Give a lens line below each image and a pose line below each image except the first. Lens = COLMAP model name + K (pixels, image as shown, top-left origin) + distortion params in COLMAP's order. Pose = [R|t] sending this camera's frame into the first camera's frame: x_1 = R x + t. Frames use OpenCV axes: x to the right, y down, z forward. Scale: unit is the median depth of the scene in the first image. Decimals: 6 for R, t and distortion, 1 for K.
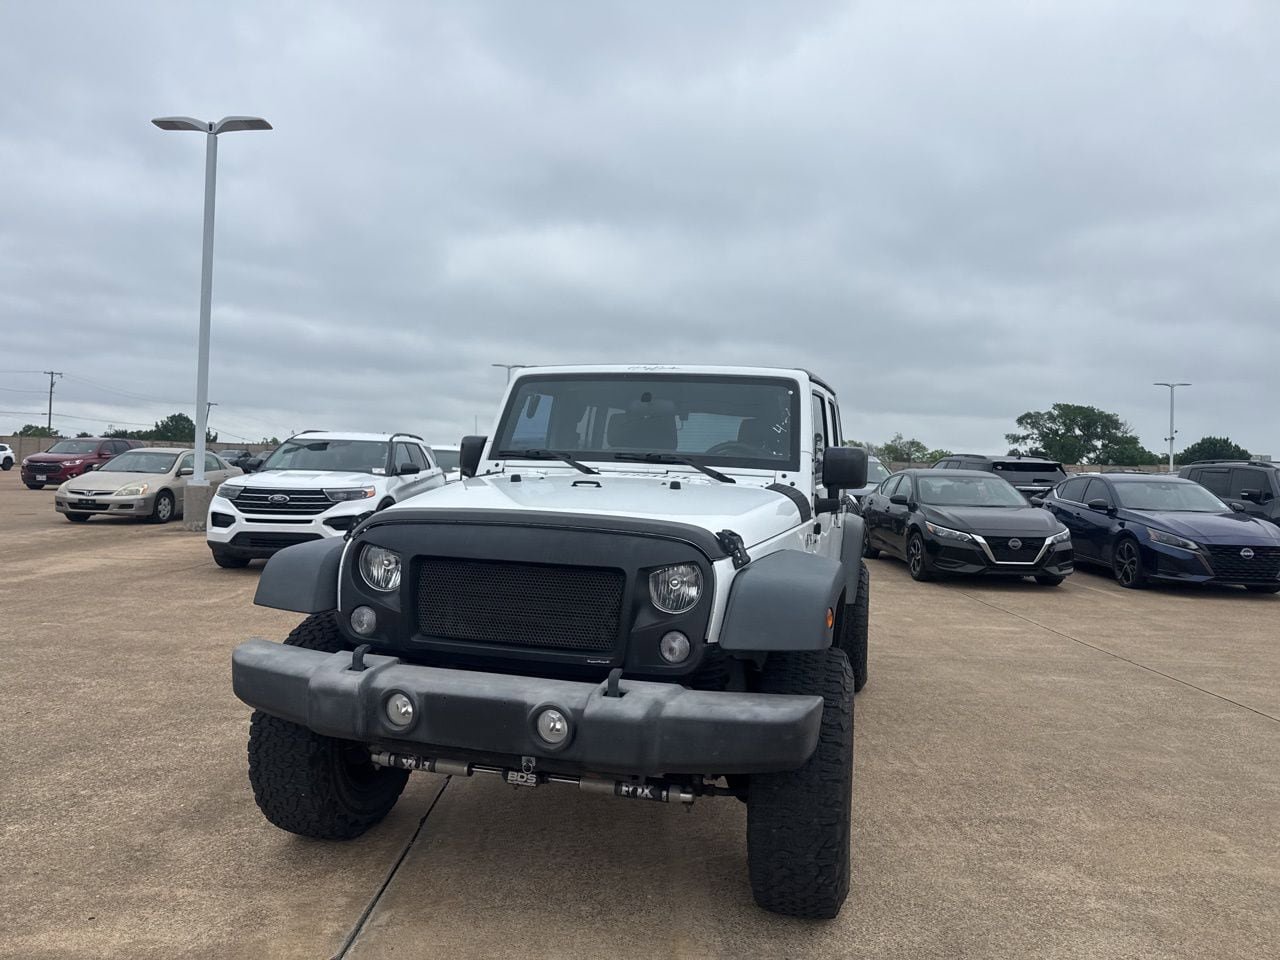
lens RADIAL K [[905.0, 0, 638.0], [0, 905.0, 503.3], [0, 0, 1]] dist [0.039818, -0.045674]
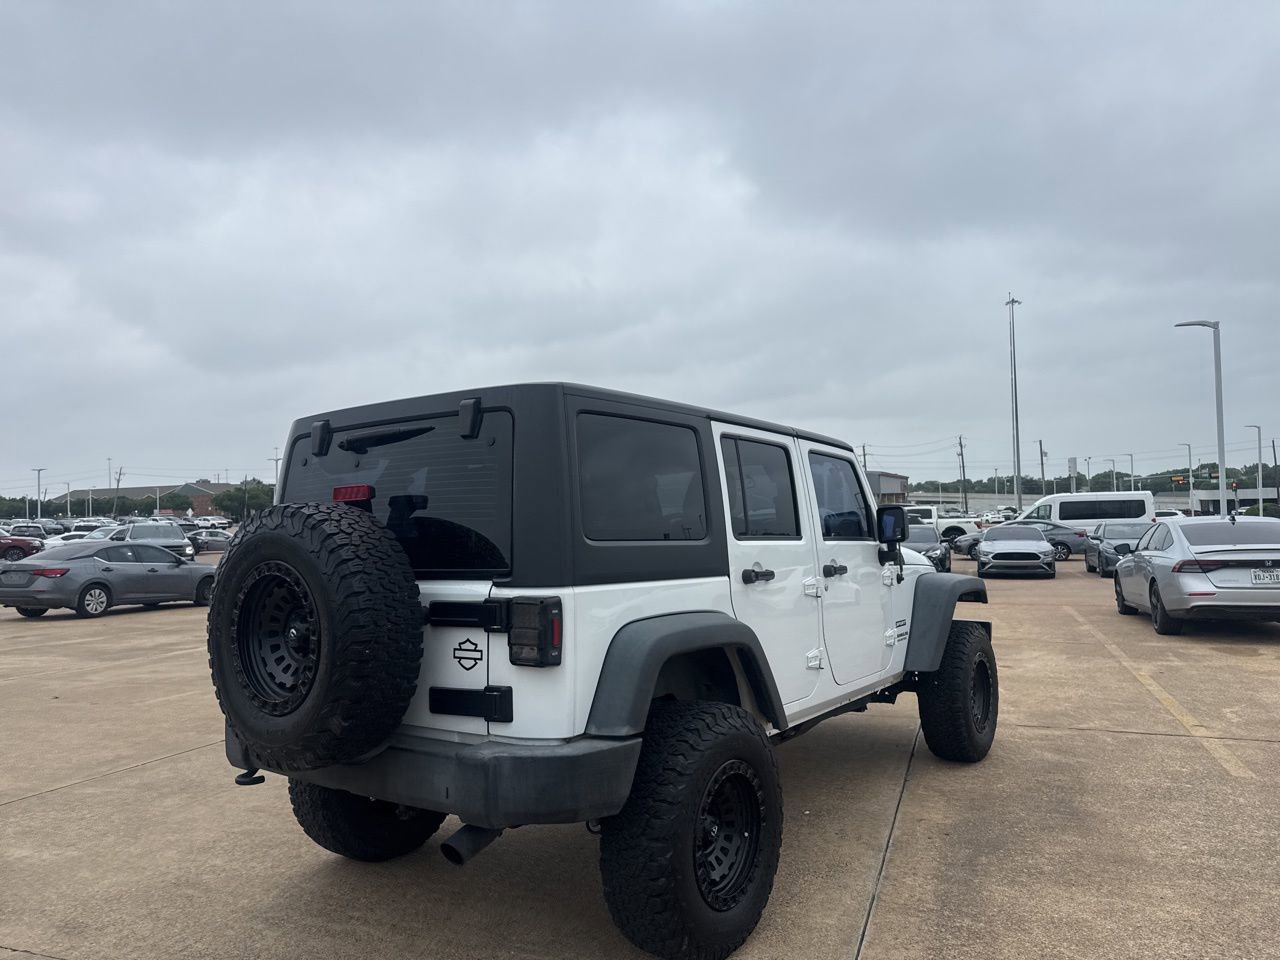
lens RADIAL K [[905.0, 0, 642.7], [0, 905.0, 468.7], [0, 0, 1]] dist [0.039818, -0.045674]
pose [[-0.939700, 0.012047, 0.341788, -0.310488], [0.007617, 0.999869, -0.014300, -0.124368], [-0.341915, -0.010835, -0.939668, 2.428788]]
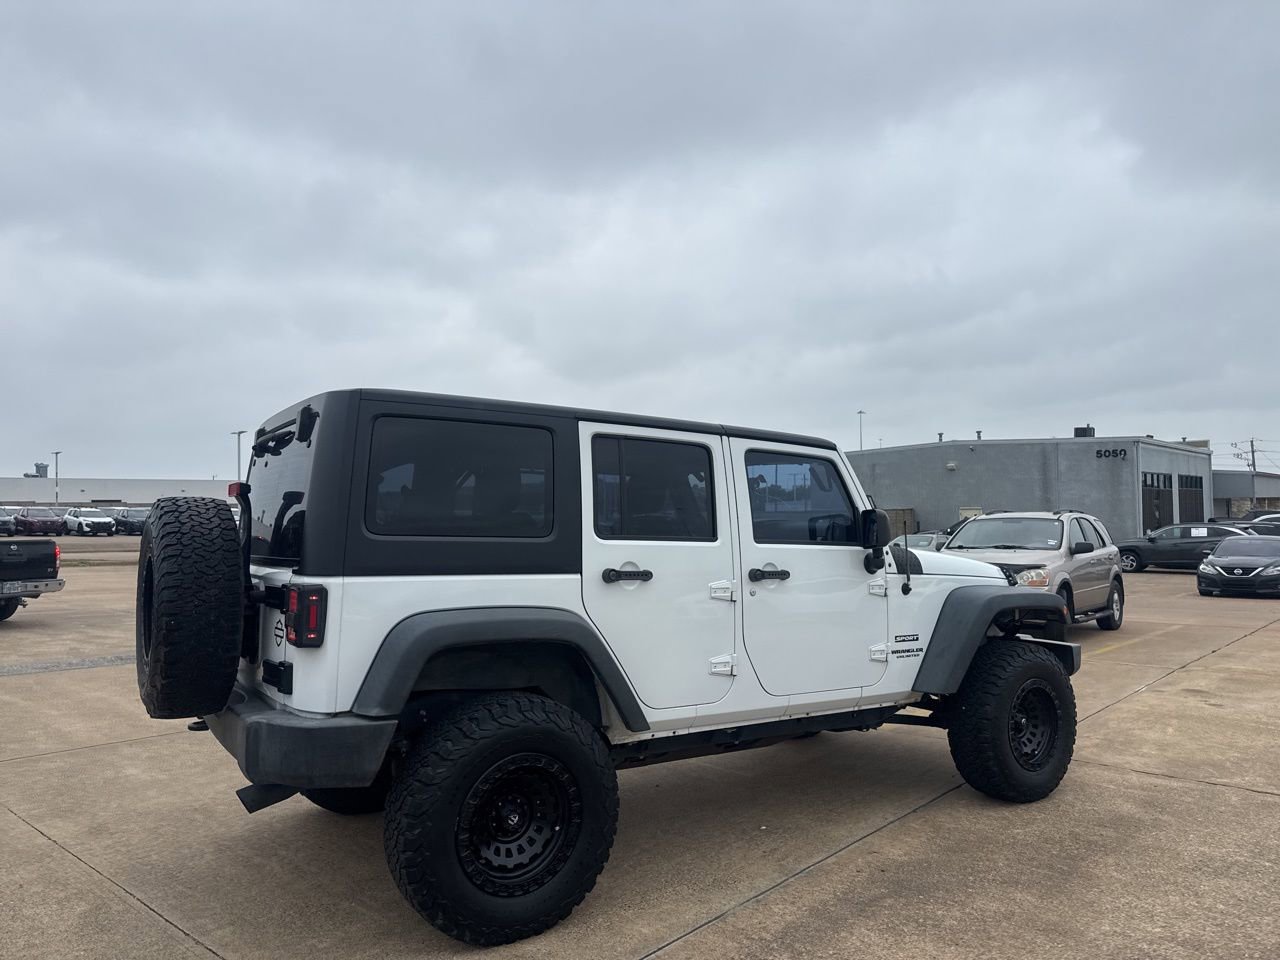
lens RADIAL K [[905.0, 0, 639.7], [0, 905.0, 468.0], [0, 0, 1]] dist [0.039818, -0.045674]
pose [[-0.754933, 0.013464, 0.655663, -0.731104], [0.003275, 0.999854, -0.016762, -0.121576], [-0.655793, -0.010507, -0.754867, 2.199929]]
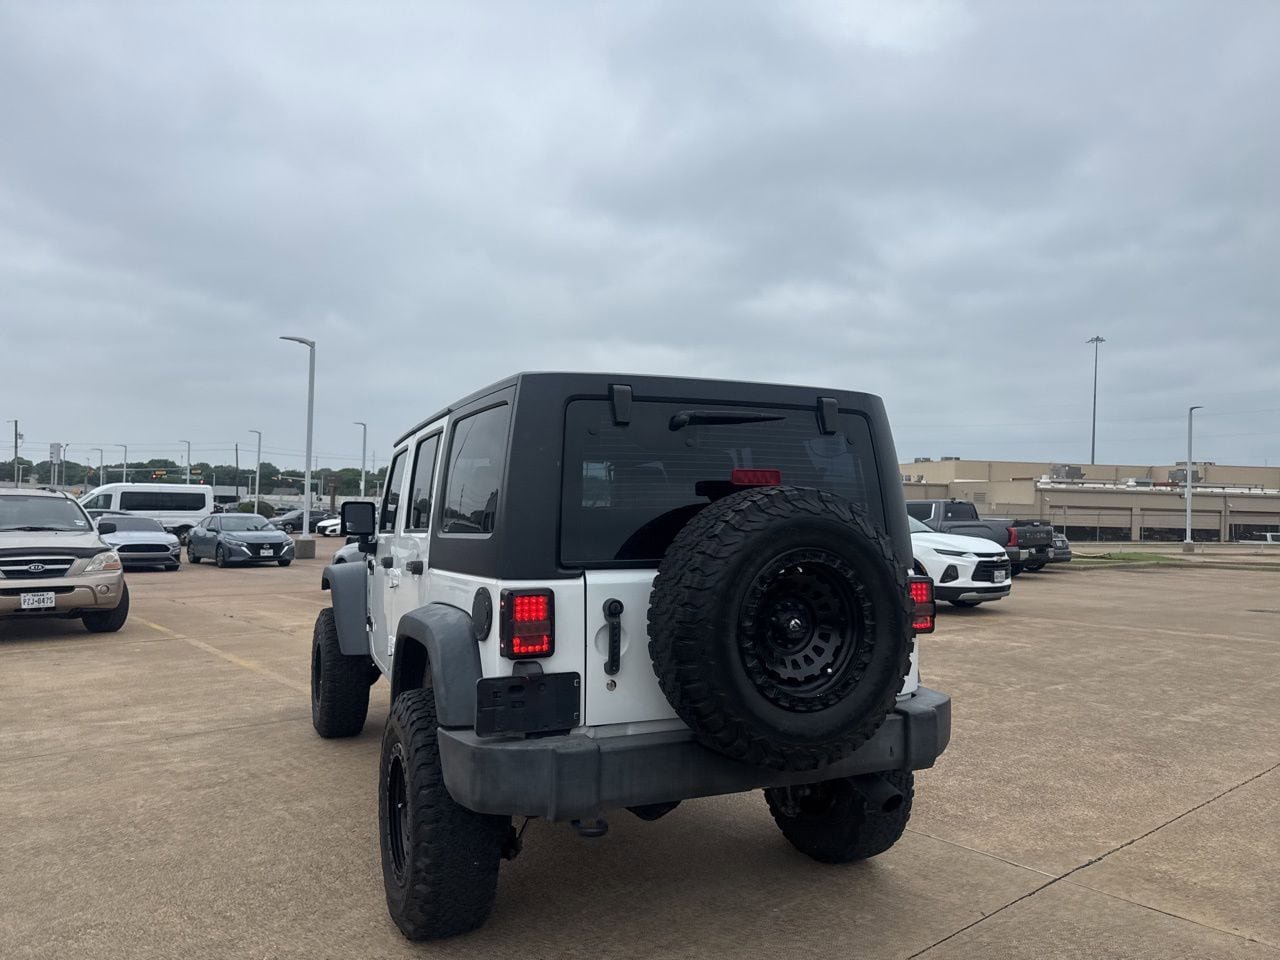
lens RADIAL K [[905.0, 0, 639.9], [0, 905.0, 471.2], [0, 0, 1]] dist [0.039818, -0.045674]
pose [[-0.768234, -0.066830, -0.636672, 0.772744], [-0.059387, 0.997687, -0.033067, -0.090304], [0.637409, 0.012407, -0.770426, 2.325272]]
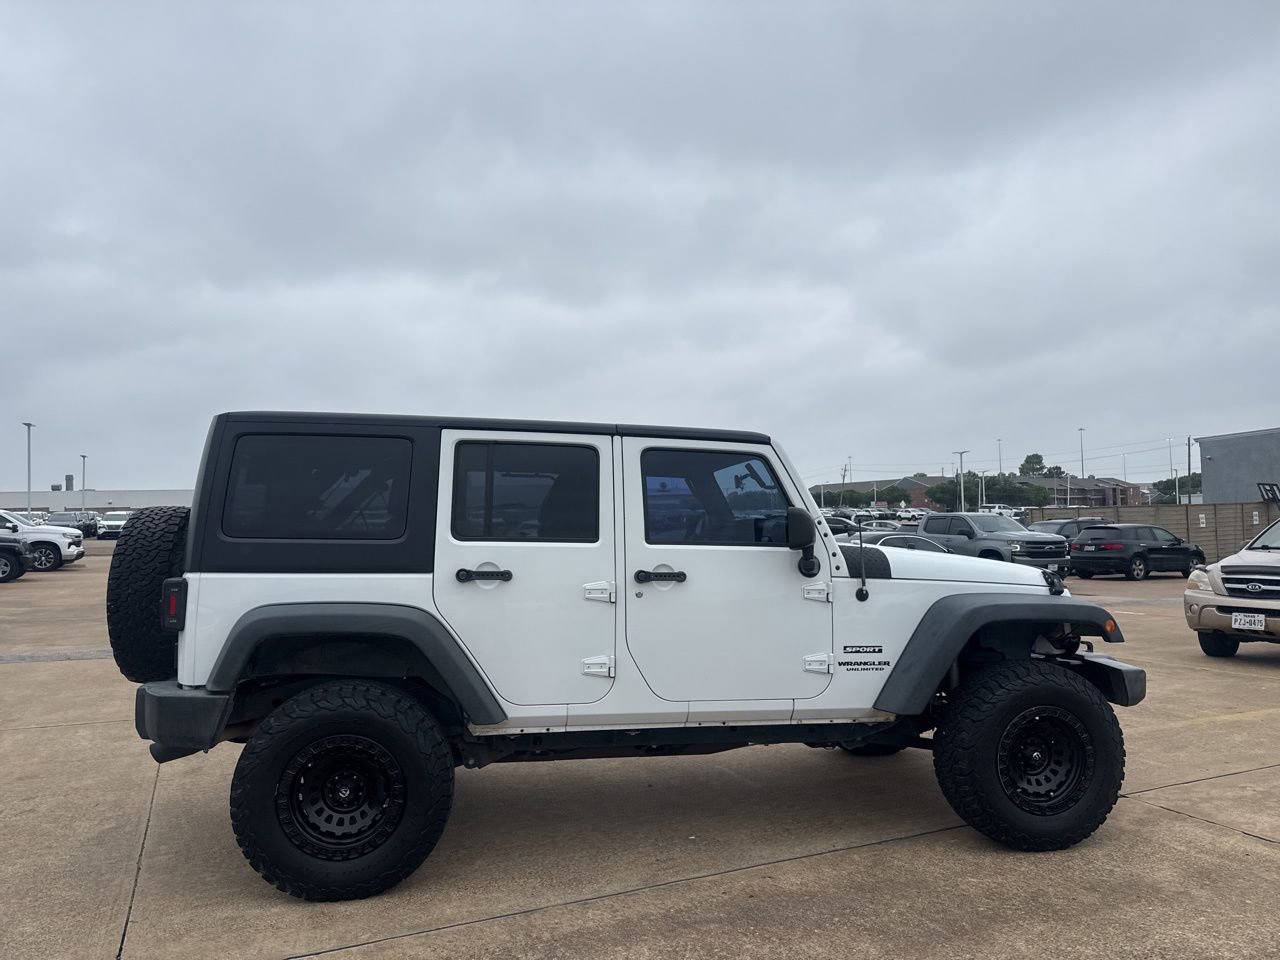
lens RADIAL K [[905.0, 0, 633.3], [0, 905.0, 476.8], [0, 0, 1]] dist [0.039818, -0.045674]
pose [[-0.429227, 0.022920, 0.902906, -1.065535], [0.029630, 0.999497, -0.011287, -0.116382], [-0.902711, 0.021909, -0.429690, 1.766856]]
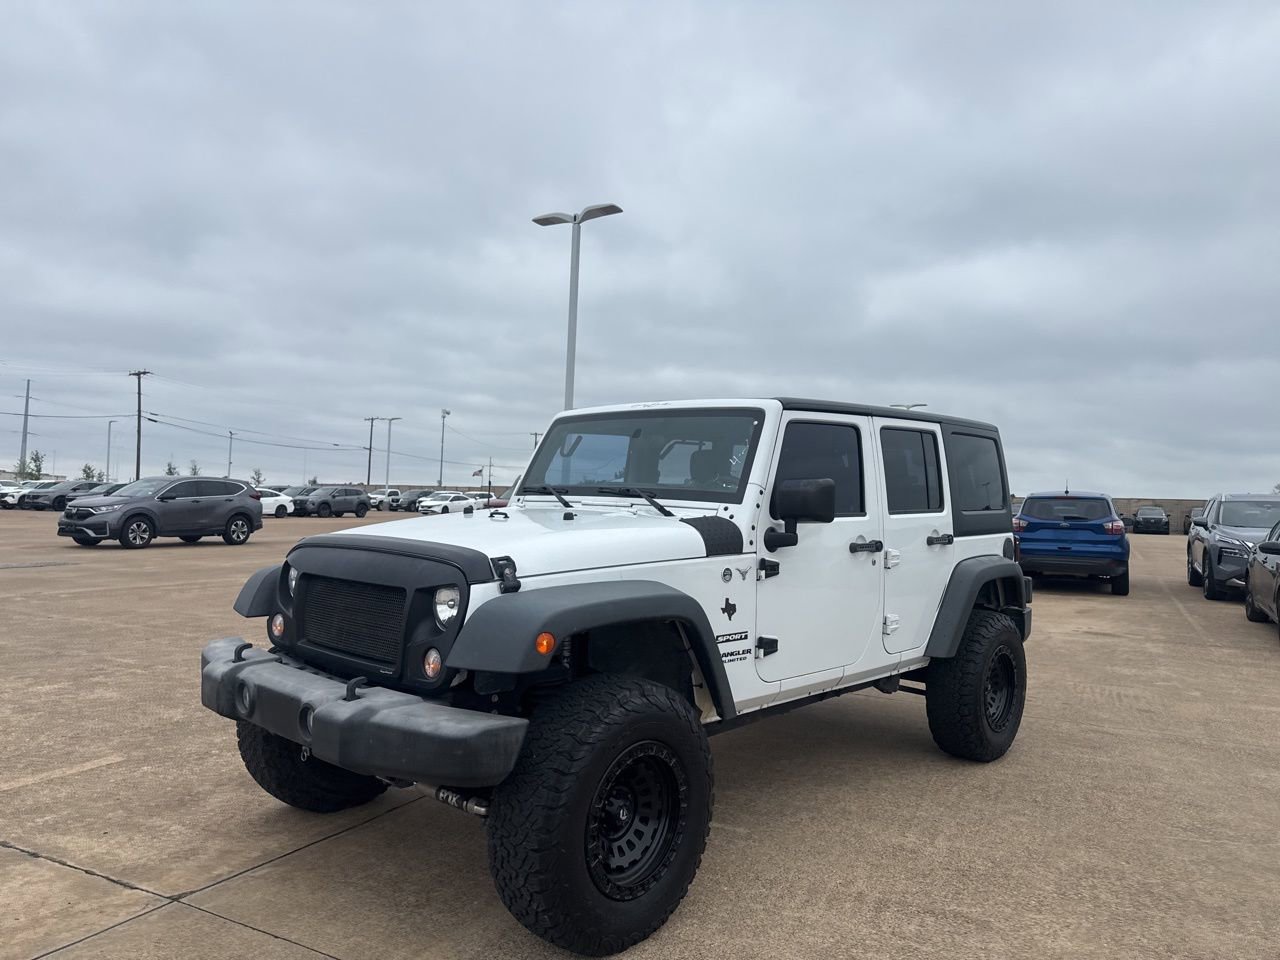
lens RADIAL K [[905.0, 0, 638.4], [0, 905.0, 490.3], [0, 0, 1]] dist [0.039818, -0.045674]
pose [[0.891588, -0.010381, -0.452728, 0.518792], [-0.017891, 0.998149, -0.058122, 0.008401], [0.452493, 0.059921, 0.889752, 0.090049]]
